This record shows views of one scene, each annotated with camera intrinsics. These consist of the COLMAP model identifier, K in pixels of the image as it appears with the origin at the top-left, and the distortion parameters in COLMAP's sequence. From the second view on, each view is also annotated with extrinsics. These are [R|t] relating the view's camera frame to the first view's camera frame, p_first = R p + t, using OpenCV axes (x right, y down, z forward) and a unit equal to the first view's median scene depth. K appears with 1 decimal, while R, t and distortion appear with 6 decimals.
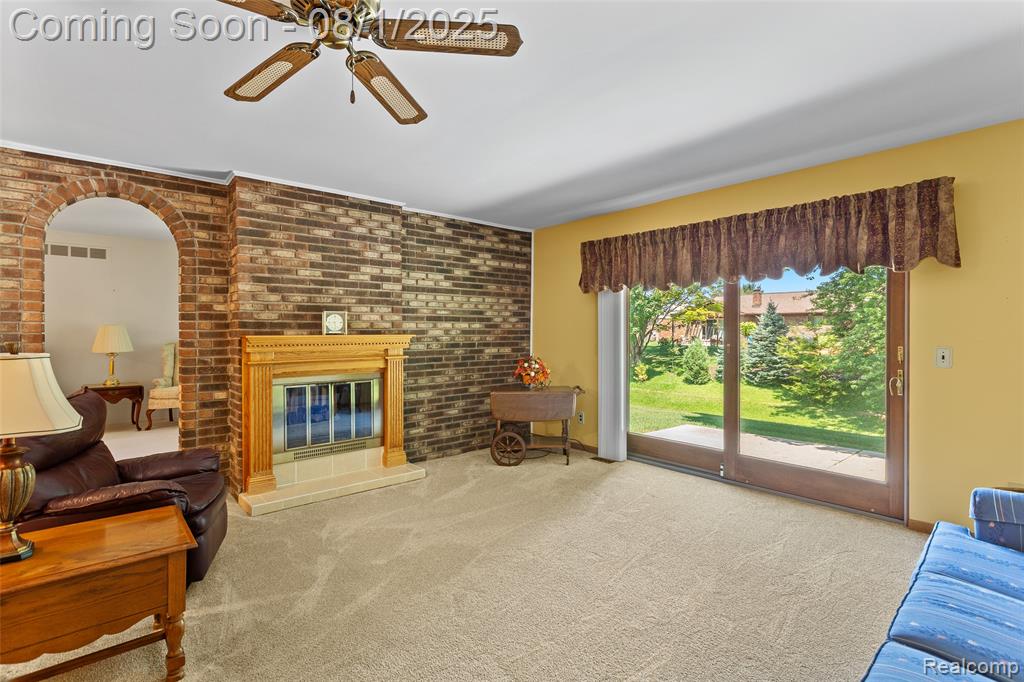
lens RADIAL K [[494.7, 0, 533.4], [0, 494.7, 330.8], [0, 0, 1]] dist [-0.003102, 0.002101]
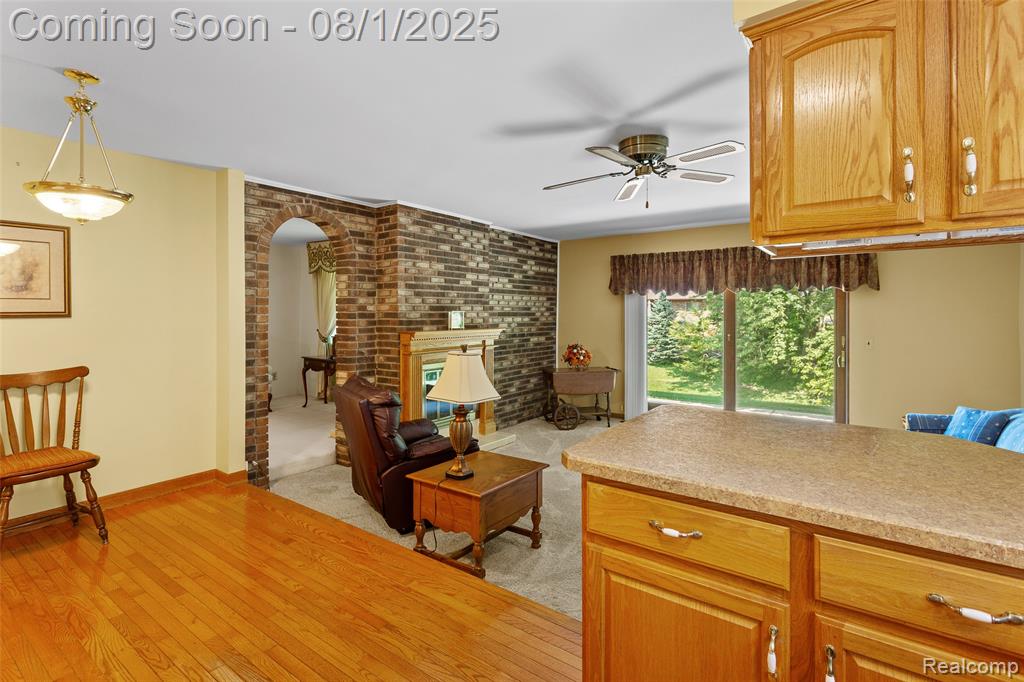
lens RADIAL K [[494.7, 0, 543.5], [0, 494.7, 305.5], [0, 0, 1]] dist [-0.003102, 0.002101]
pose [[0.970729, 0.006868, 0.240080, -0.448344], [-0.003075, 0.999865, -0.016168, -0.030429], [-0.240158, 0.014956, 0.970619, -0.249735]]
